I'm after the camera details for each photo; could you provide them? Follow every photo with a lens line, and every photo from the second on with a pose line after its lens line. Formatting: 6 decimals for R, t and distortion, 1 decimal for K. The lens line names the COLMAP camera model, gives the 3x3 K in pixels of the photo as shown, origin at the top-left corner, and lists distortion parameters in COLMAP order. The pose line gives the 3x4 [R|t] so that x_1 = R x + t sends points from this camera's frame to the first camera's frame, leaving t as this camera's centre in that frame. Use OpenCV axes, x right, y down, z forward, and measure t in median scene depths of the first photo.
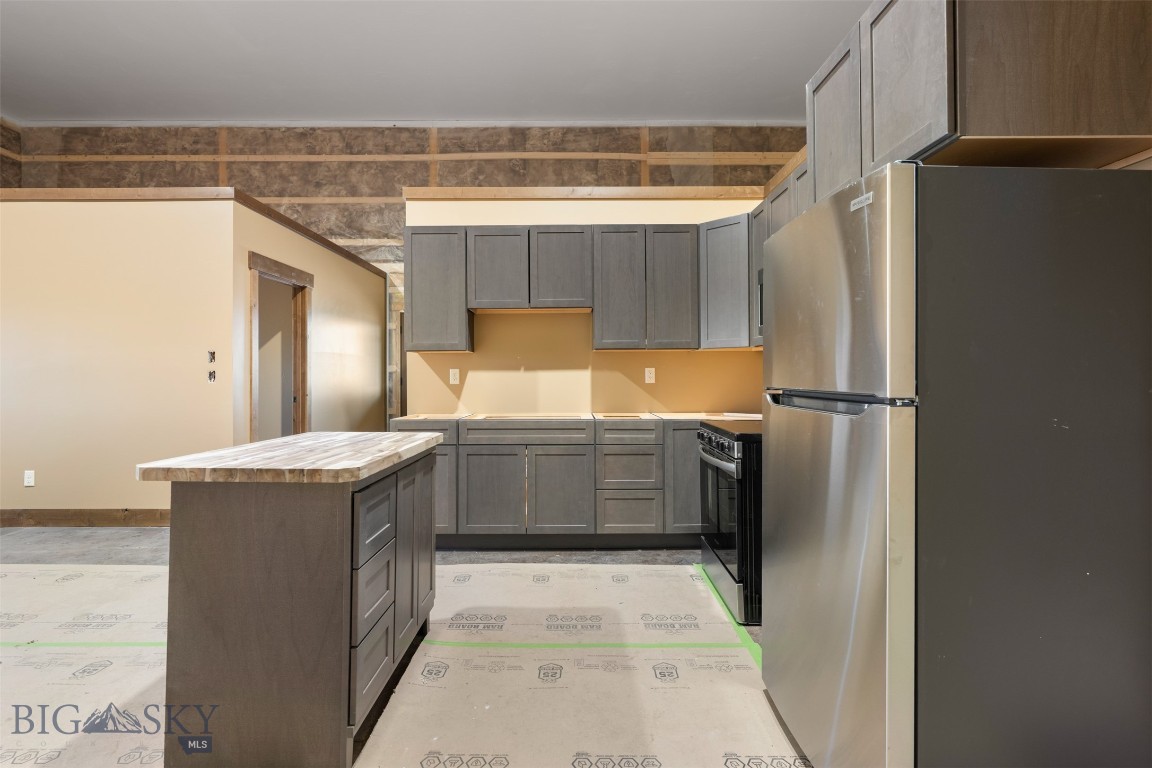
lens RADIAL K [[532.9, 0, 579.0], [0, 532.9, 371.6], [0, 0, 1]] dist [-0.003867, -0.000419]
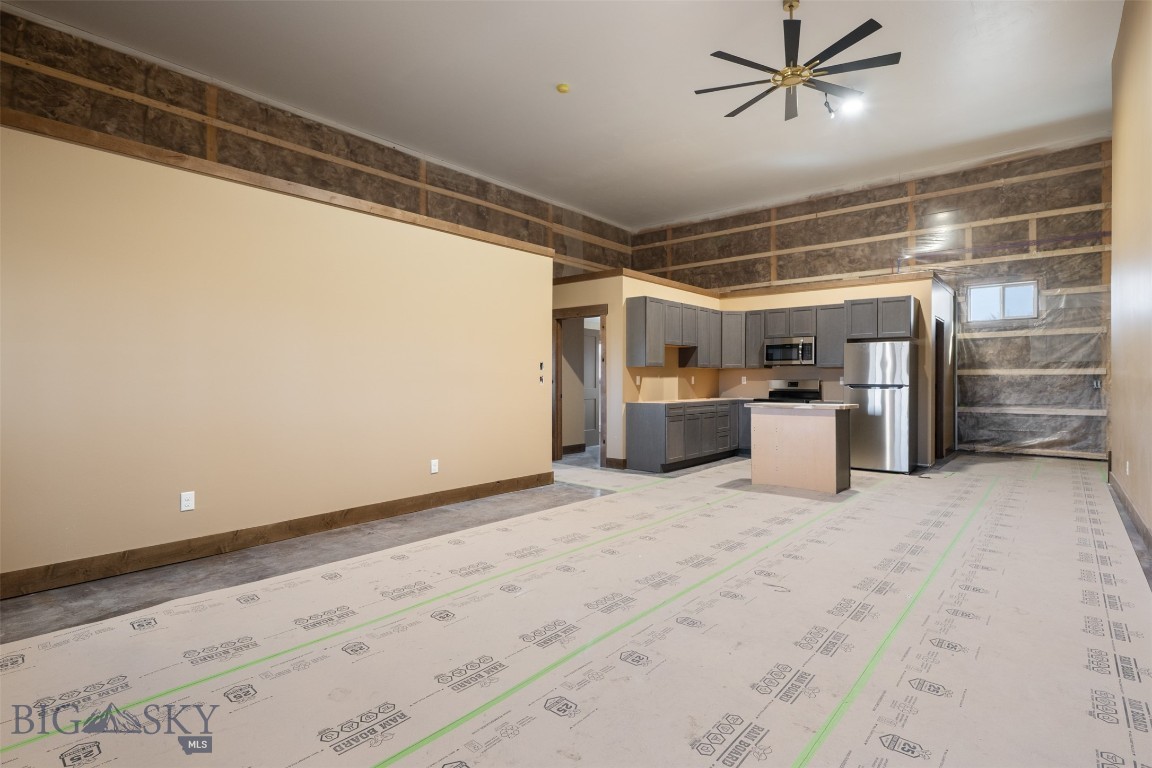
lens RADIAL K [[554.4, 0, 571.3], [0, 554.4, 382.5], [0, 0, 1]] dist [-0.003323, -0.000879]
pose [[0.658951, -0.000294, 0.752186, -0.958986], [-0.009635, 0.999915, 0.008832, 0.001271], [-0.752124, -0.013067, 0.658892, -0.017770]]
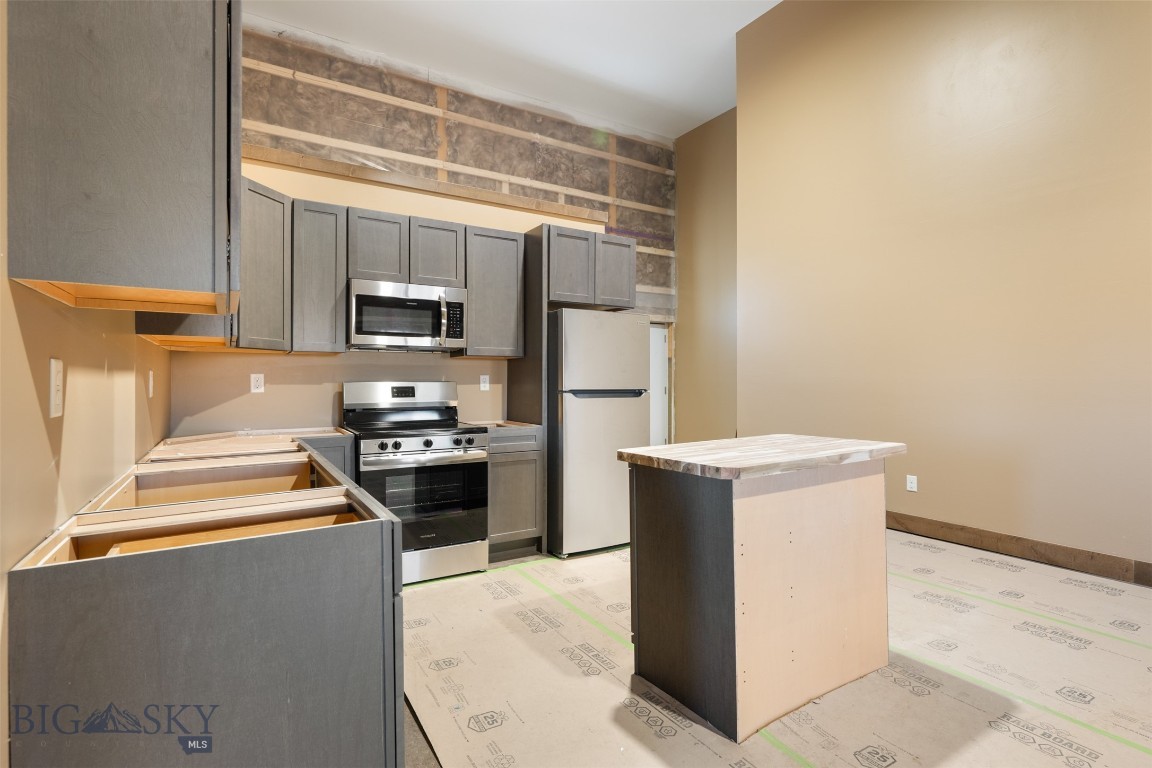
lens RADIAL K [[554.4, 0, 571.9], [0, 554.4, 382.8], [0, 0, 1]] dist [-0.003323, -0.000879]
pose [[-0.514260, 0.000415, 0.857634, -0.328913], [-0.004814, 0.999983, -0.003370, 0.003416], [-0.857621, -0.005862, -0.514249, 0.506685]]
